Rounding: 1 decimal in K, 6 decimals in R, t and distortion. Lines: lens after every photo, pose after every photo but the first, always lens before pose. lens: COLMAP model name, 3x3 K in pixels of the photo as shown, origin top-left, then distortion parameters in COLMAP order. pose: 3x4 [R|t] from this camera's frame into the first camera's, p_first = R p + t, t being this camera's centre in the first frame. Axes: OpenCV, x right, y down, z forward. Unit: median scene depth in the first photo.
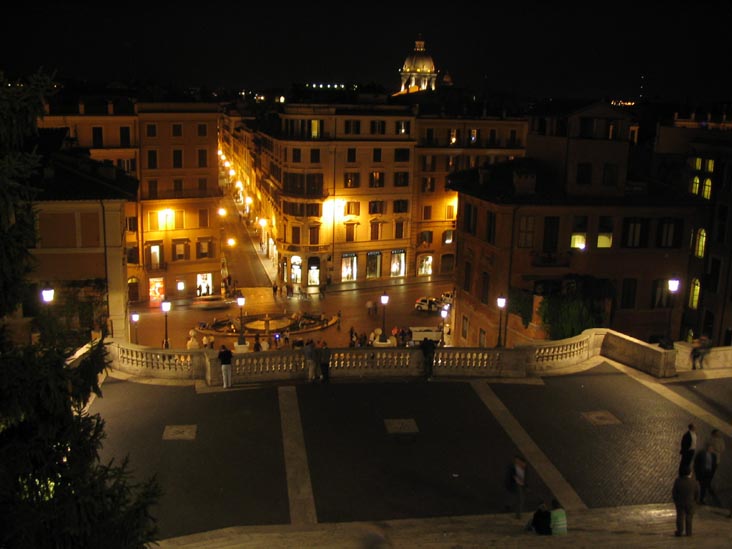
lens RADIAL K [[767.5, 0, 366.0], [0, 767.5, 274.5], [0, 0, 1]] dist [-0.177966, 0.202548]
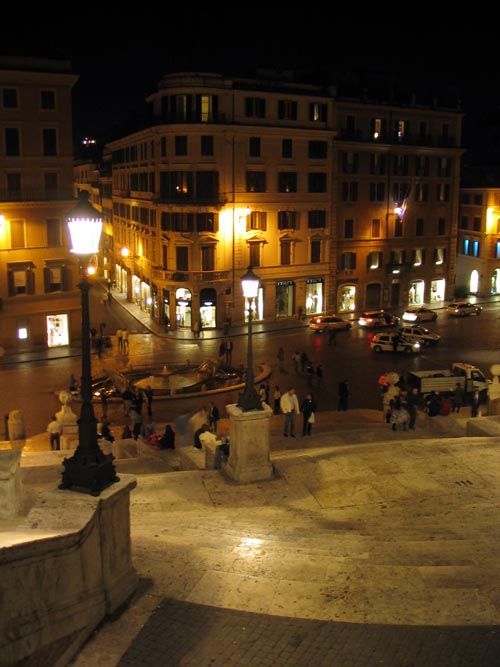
lens RADIAL K [[727.3, 0, 255.4], [0, 727.3, 335.4], [0, 0, 1]] dist [-0.157955, 0.133886]
pose [[0.993993, -0.043011, 0.100637, -0.093376], [0.044072, 0.998994, -0.008340, 0.028437], [-0.100177, 0.012726, 0.994888, 0.315779]]
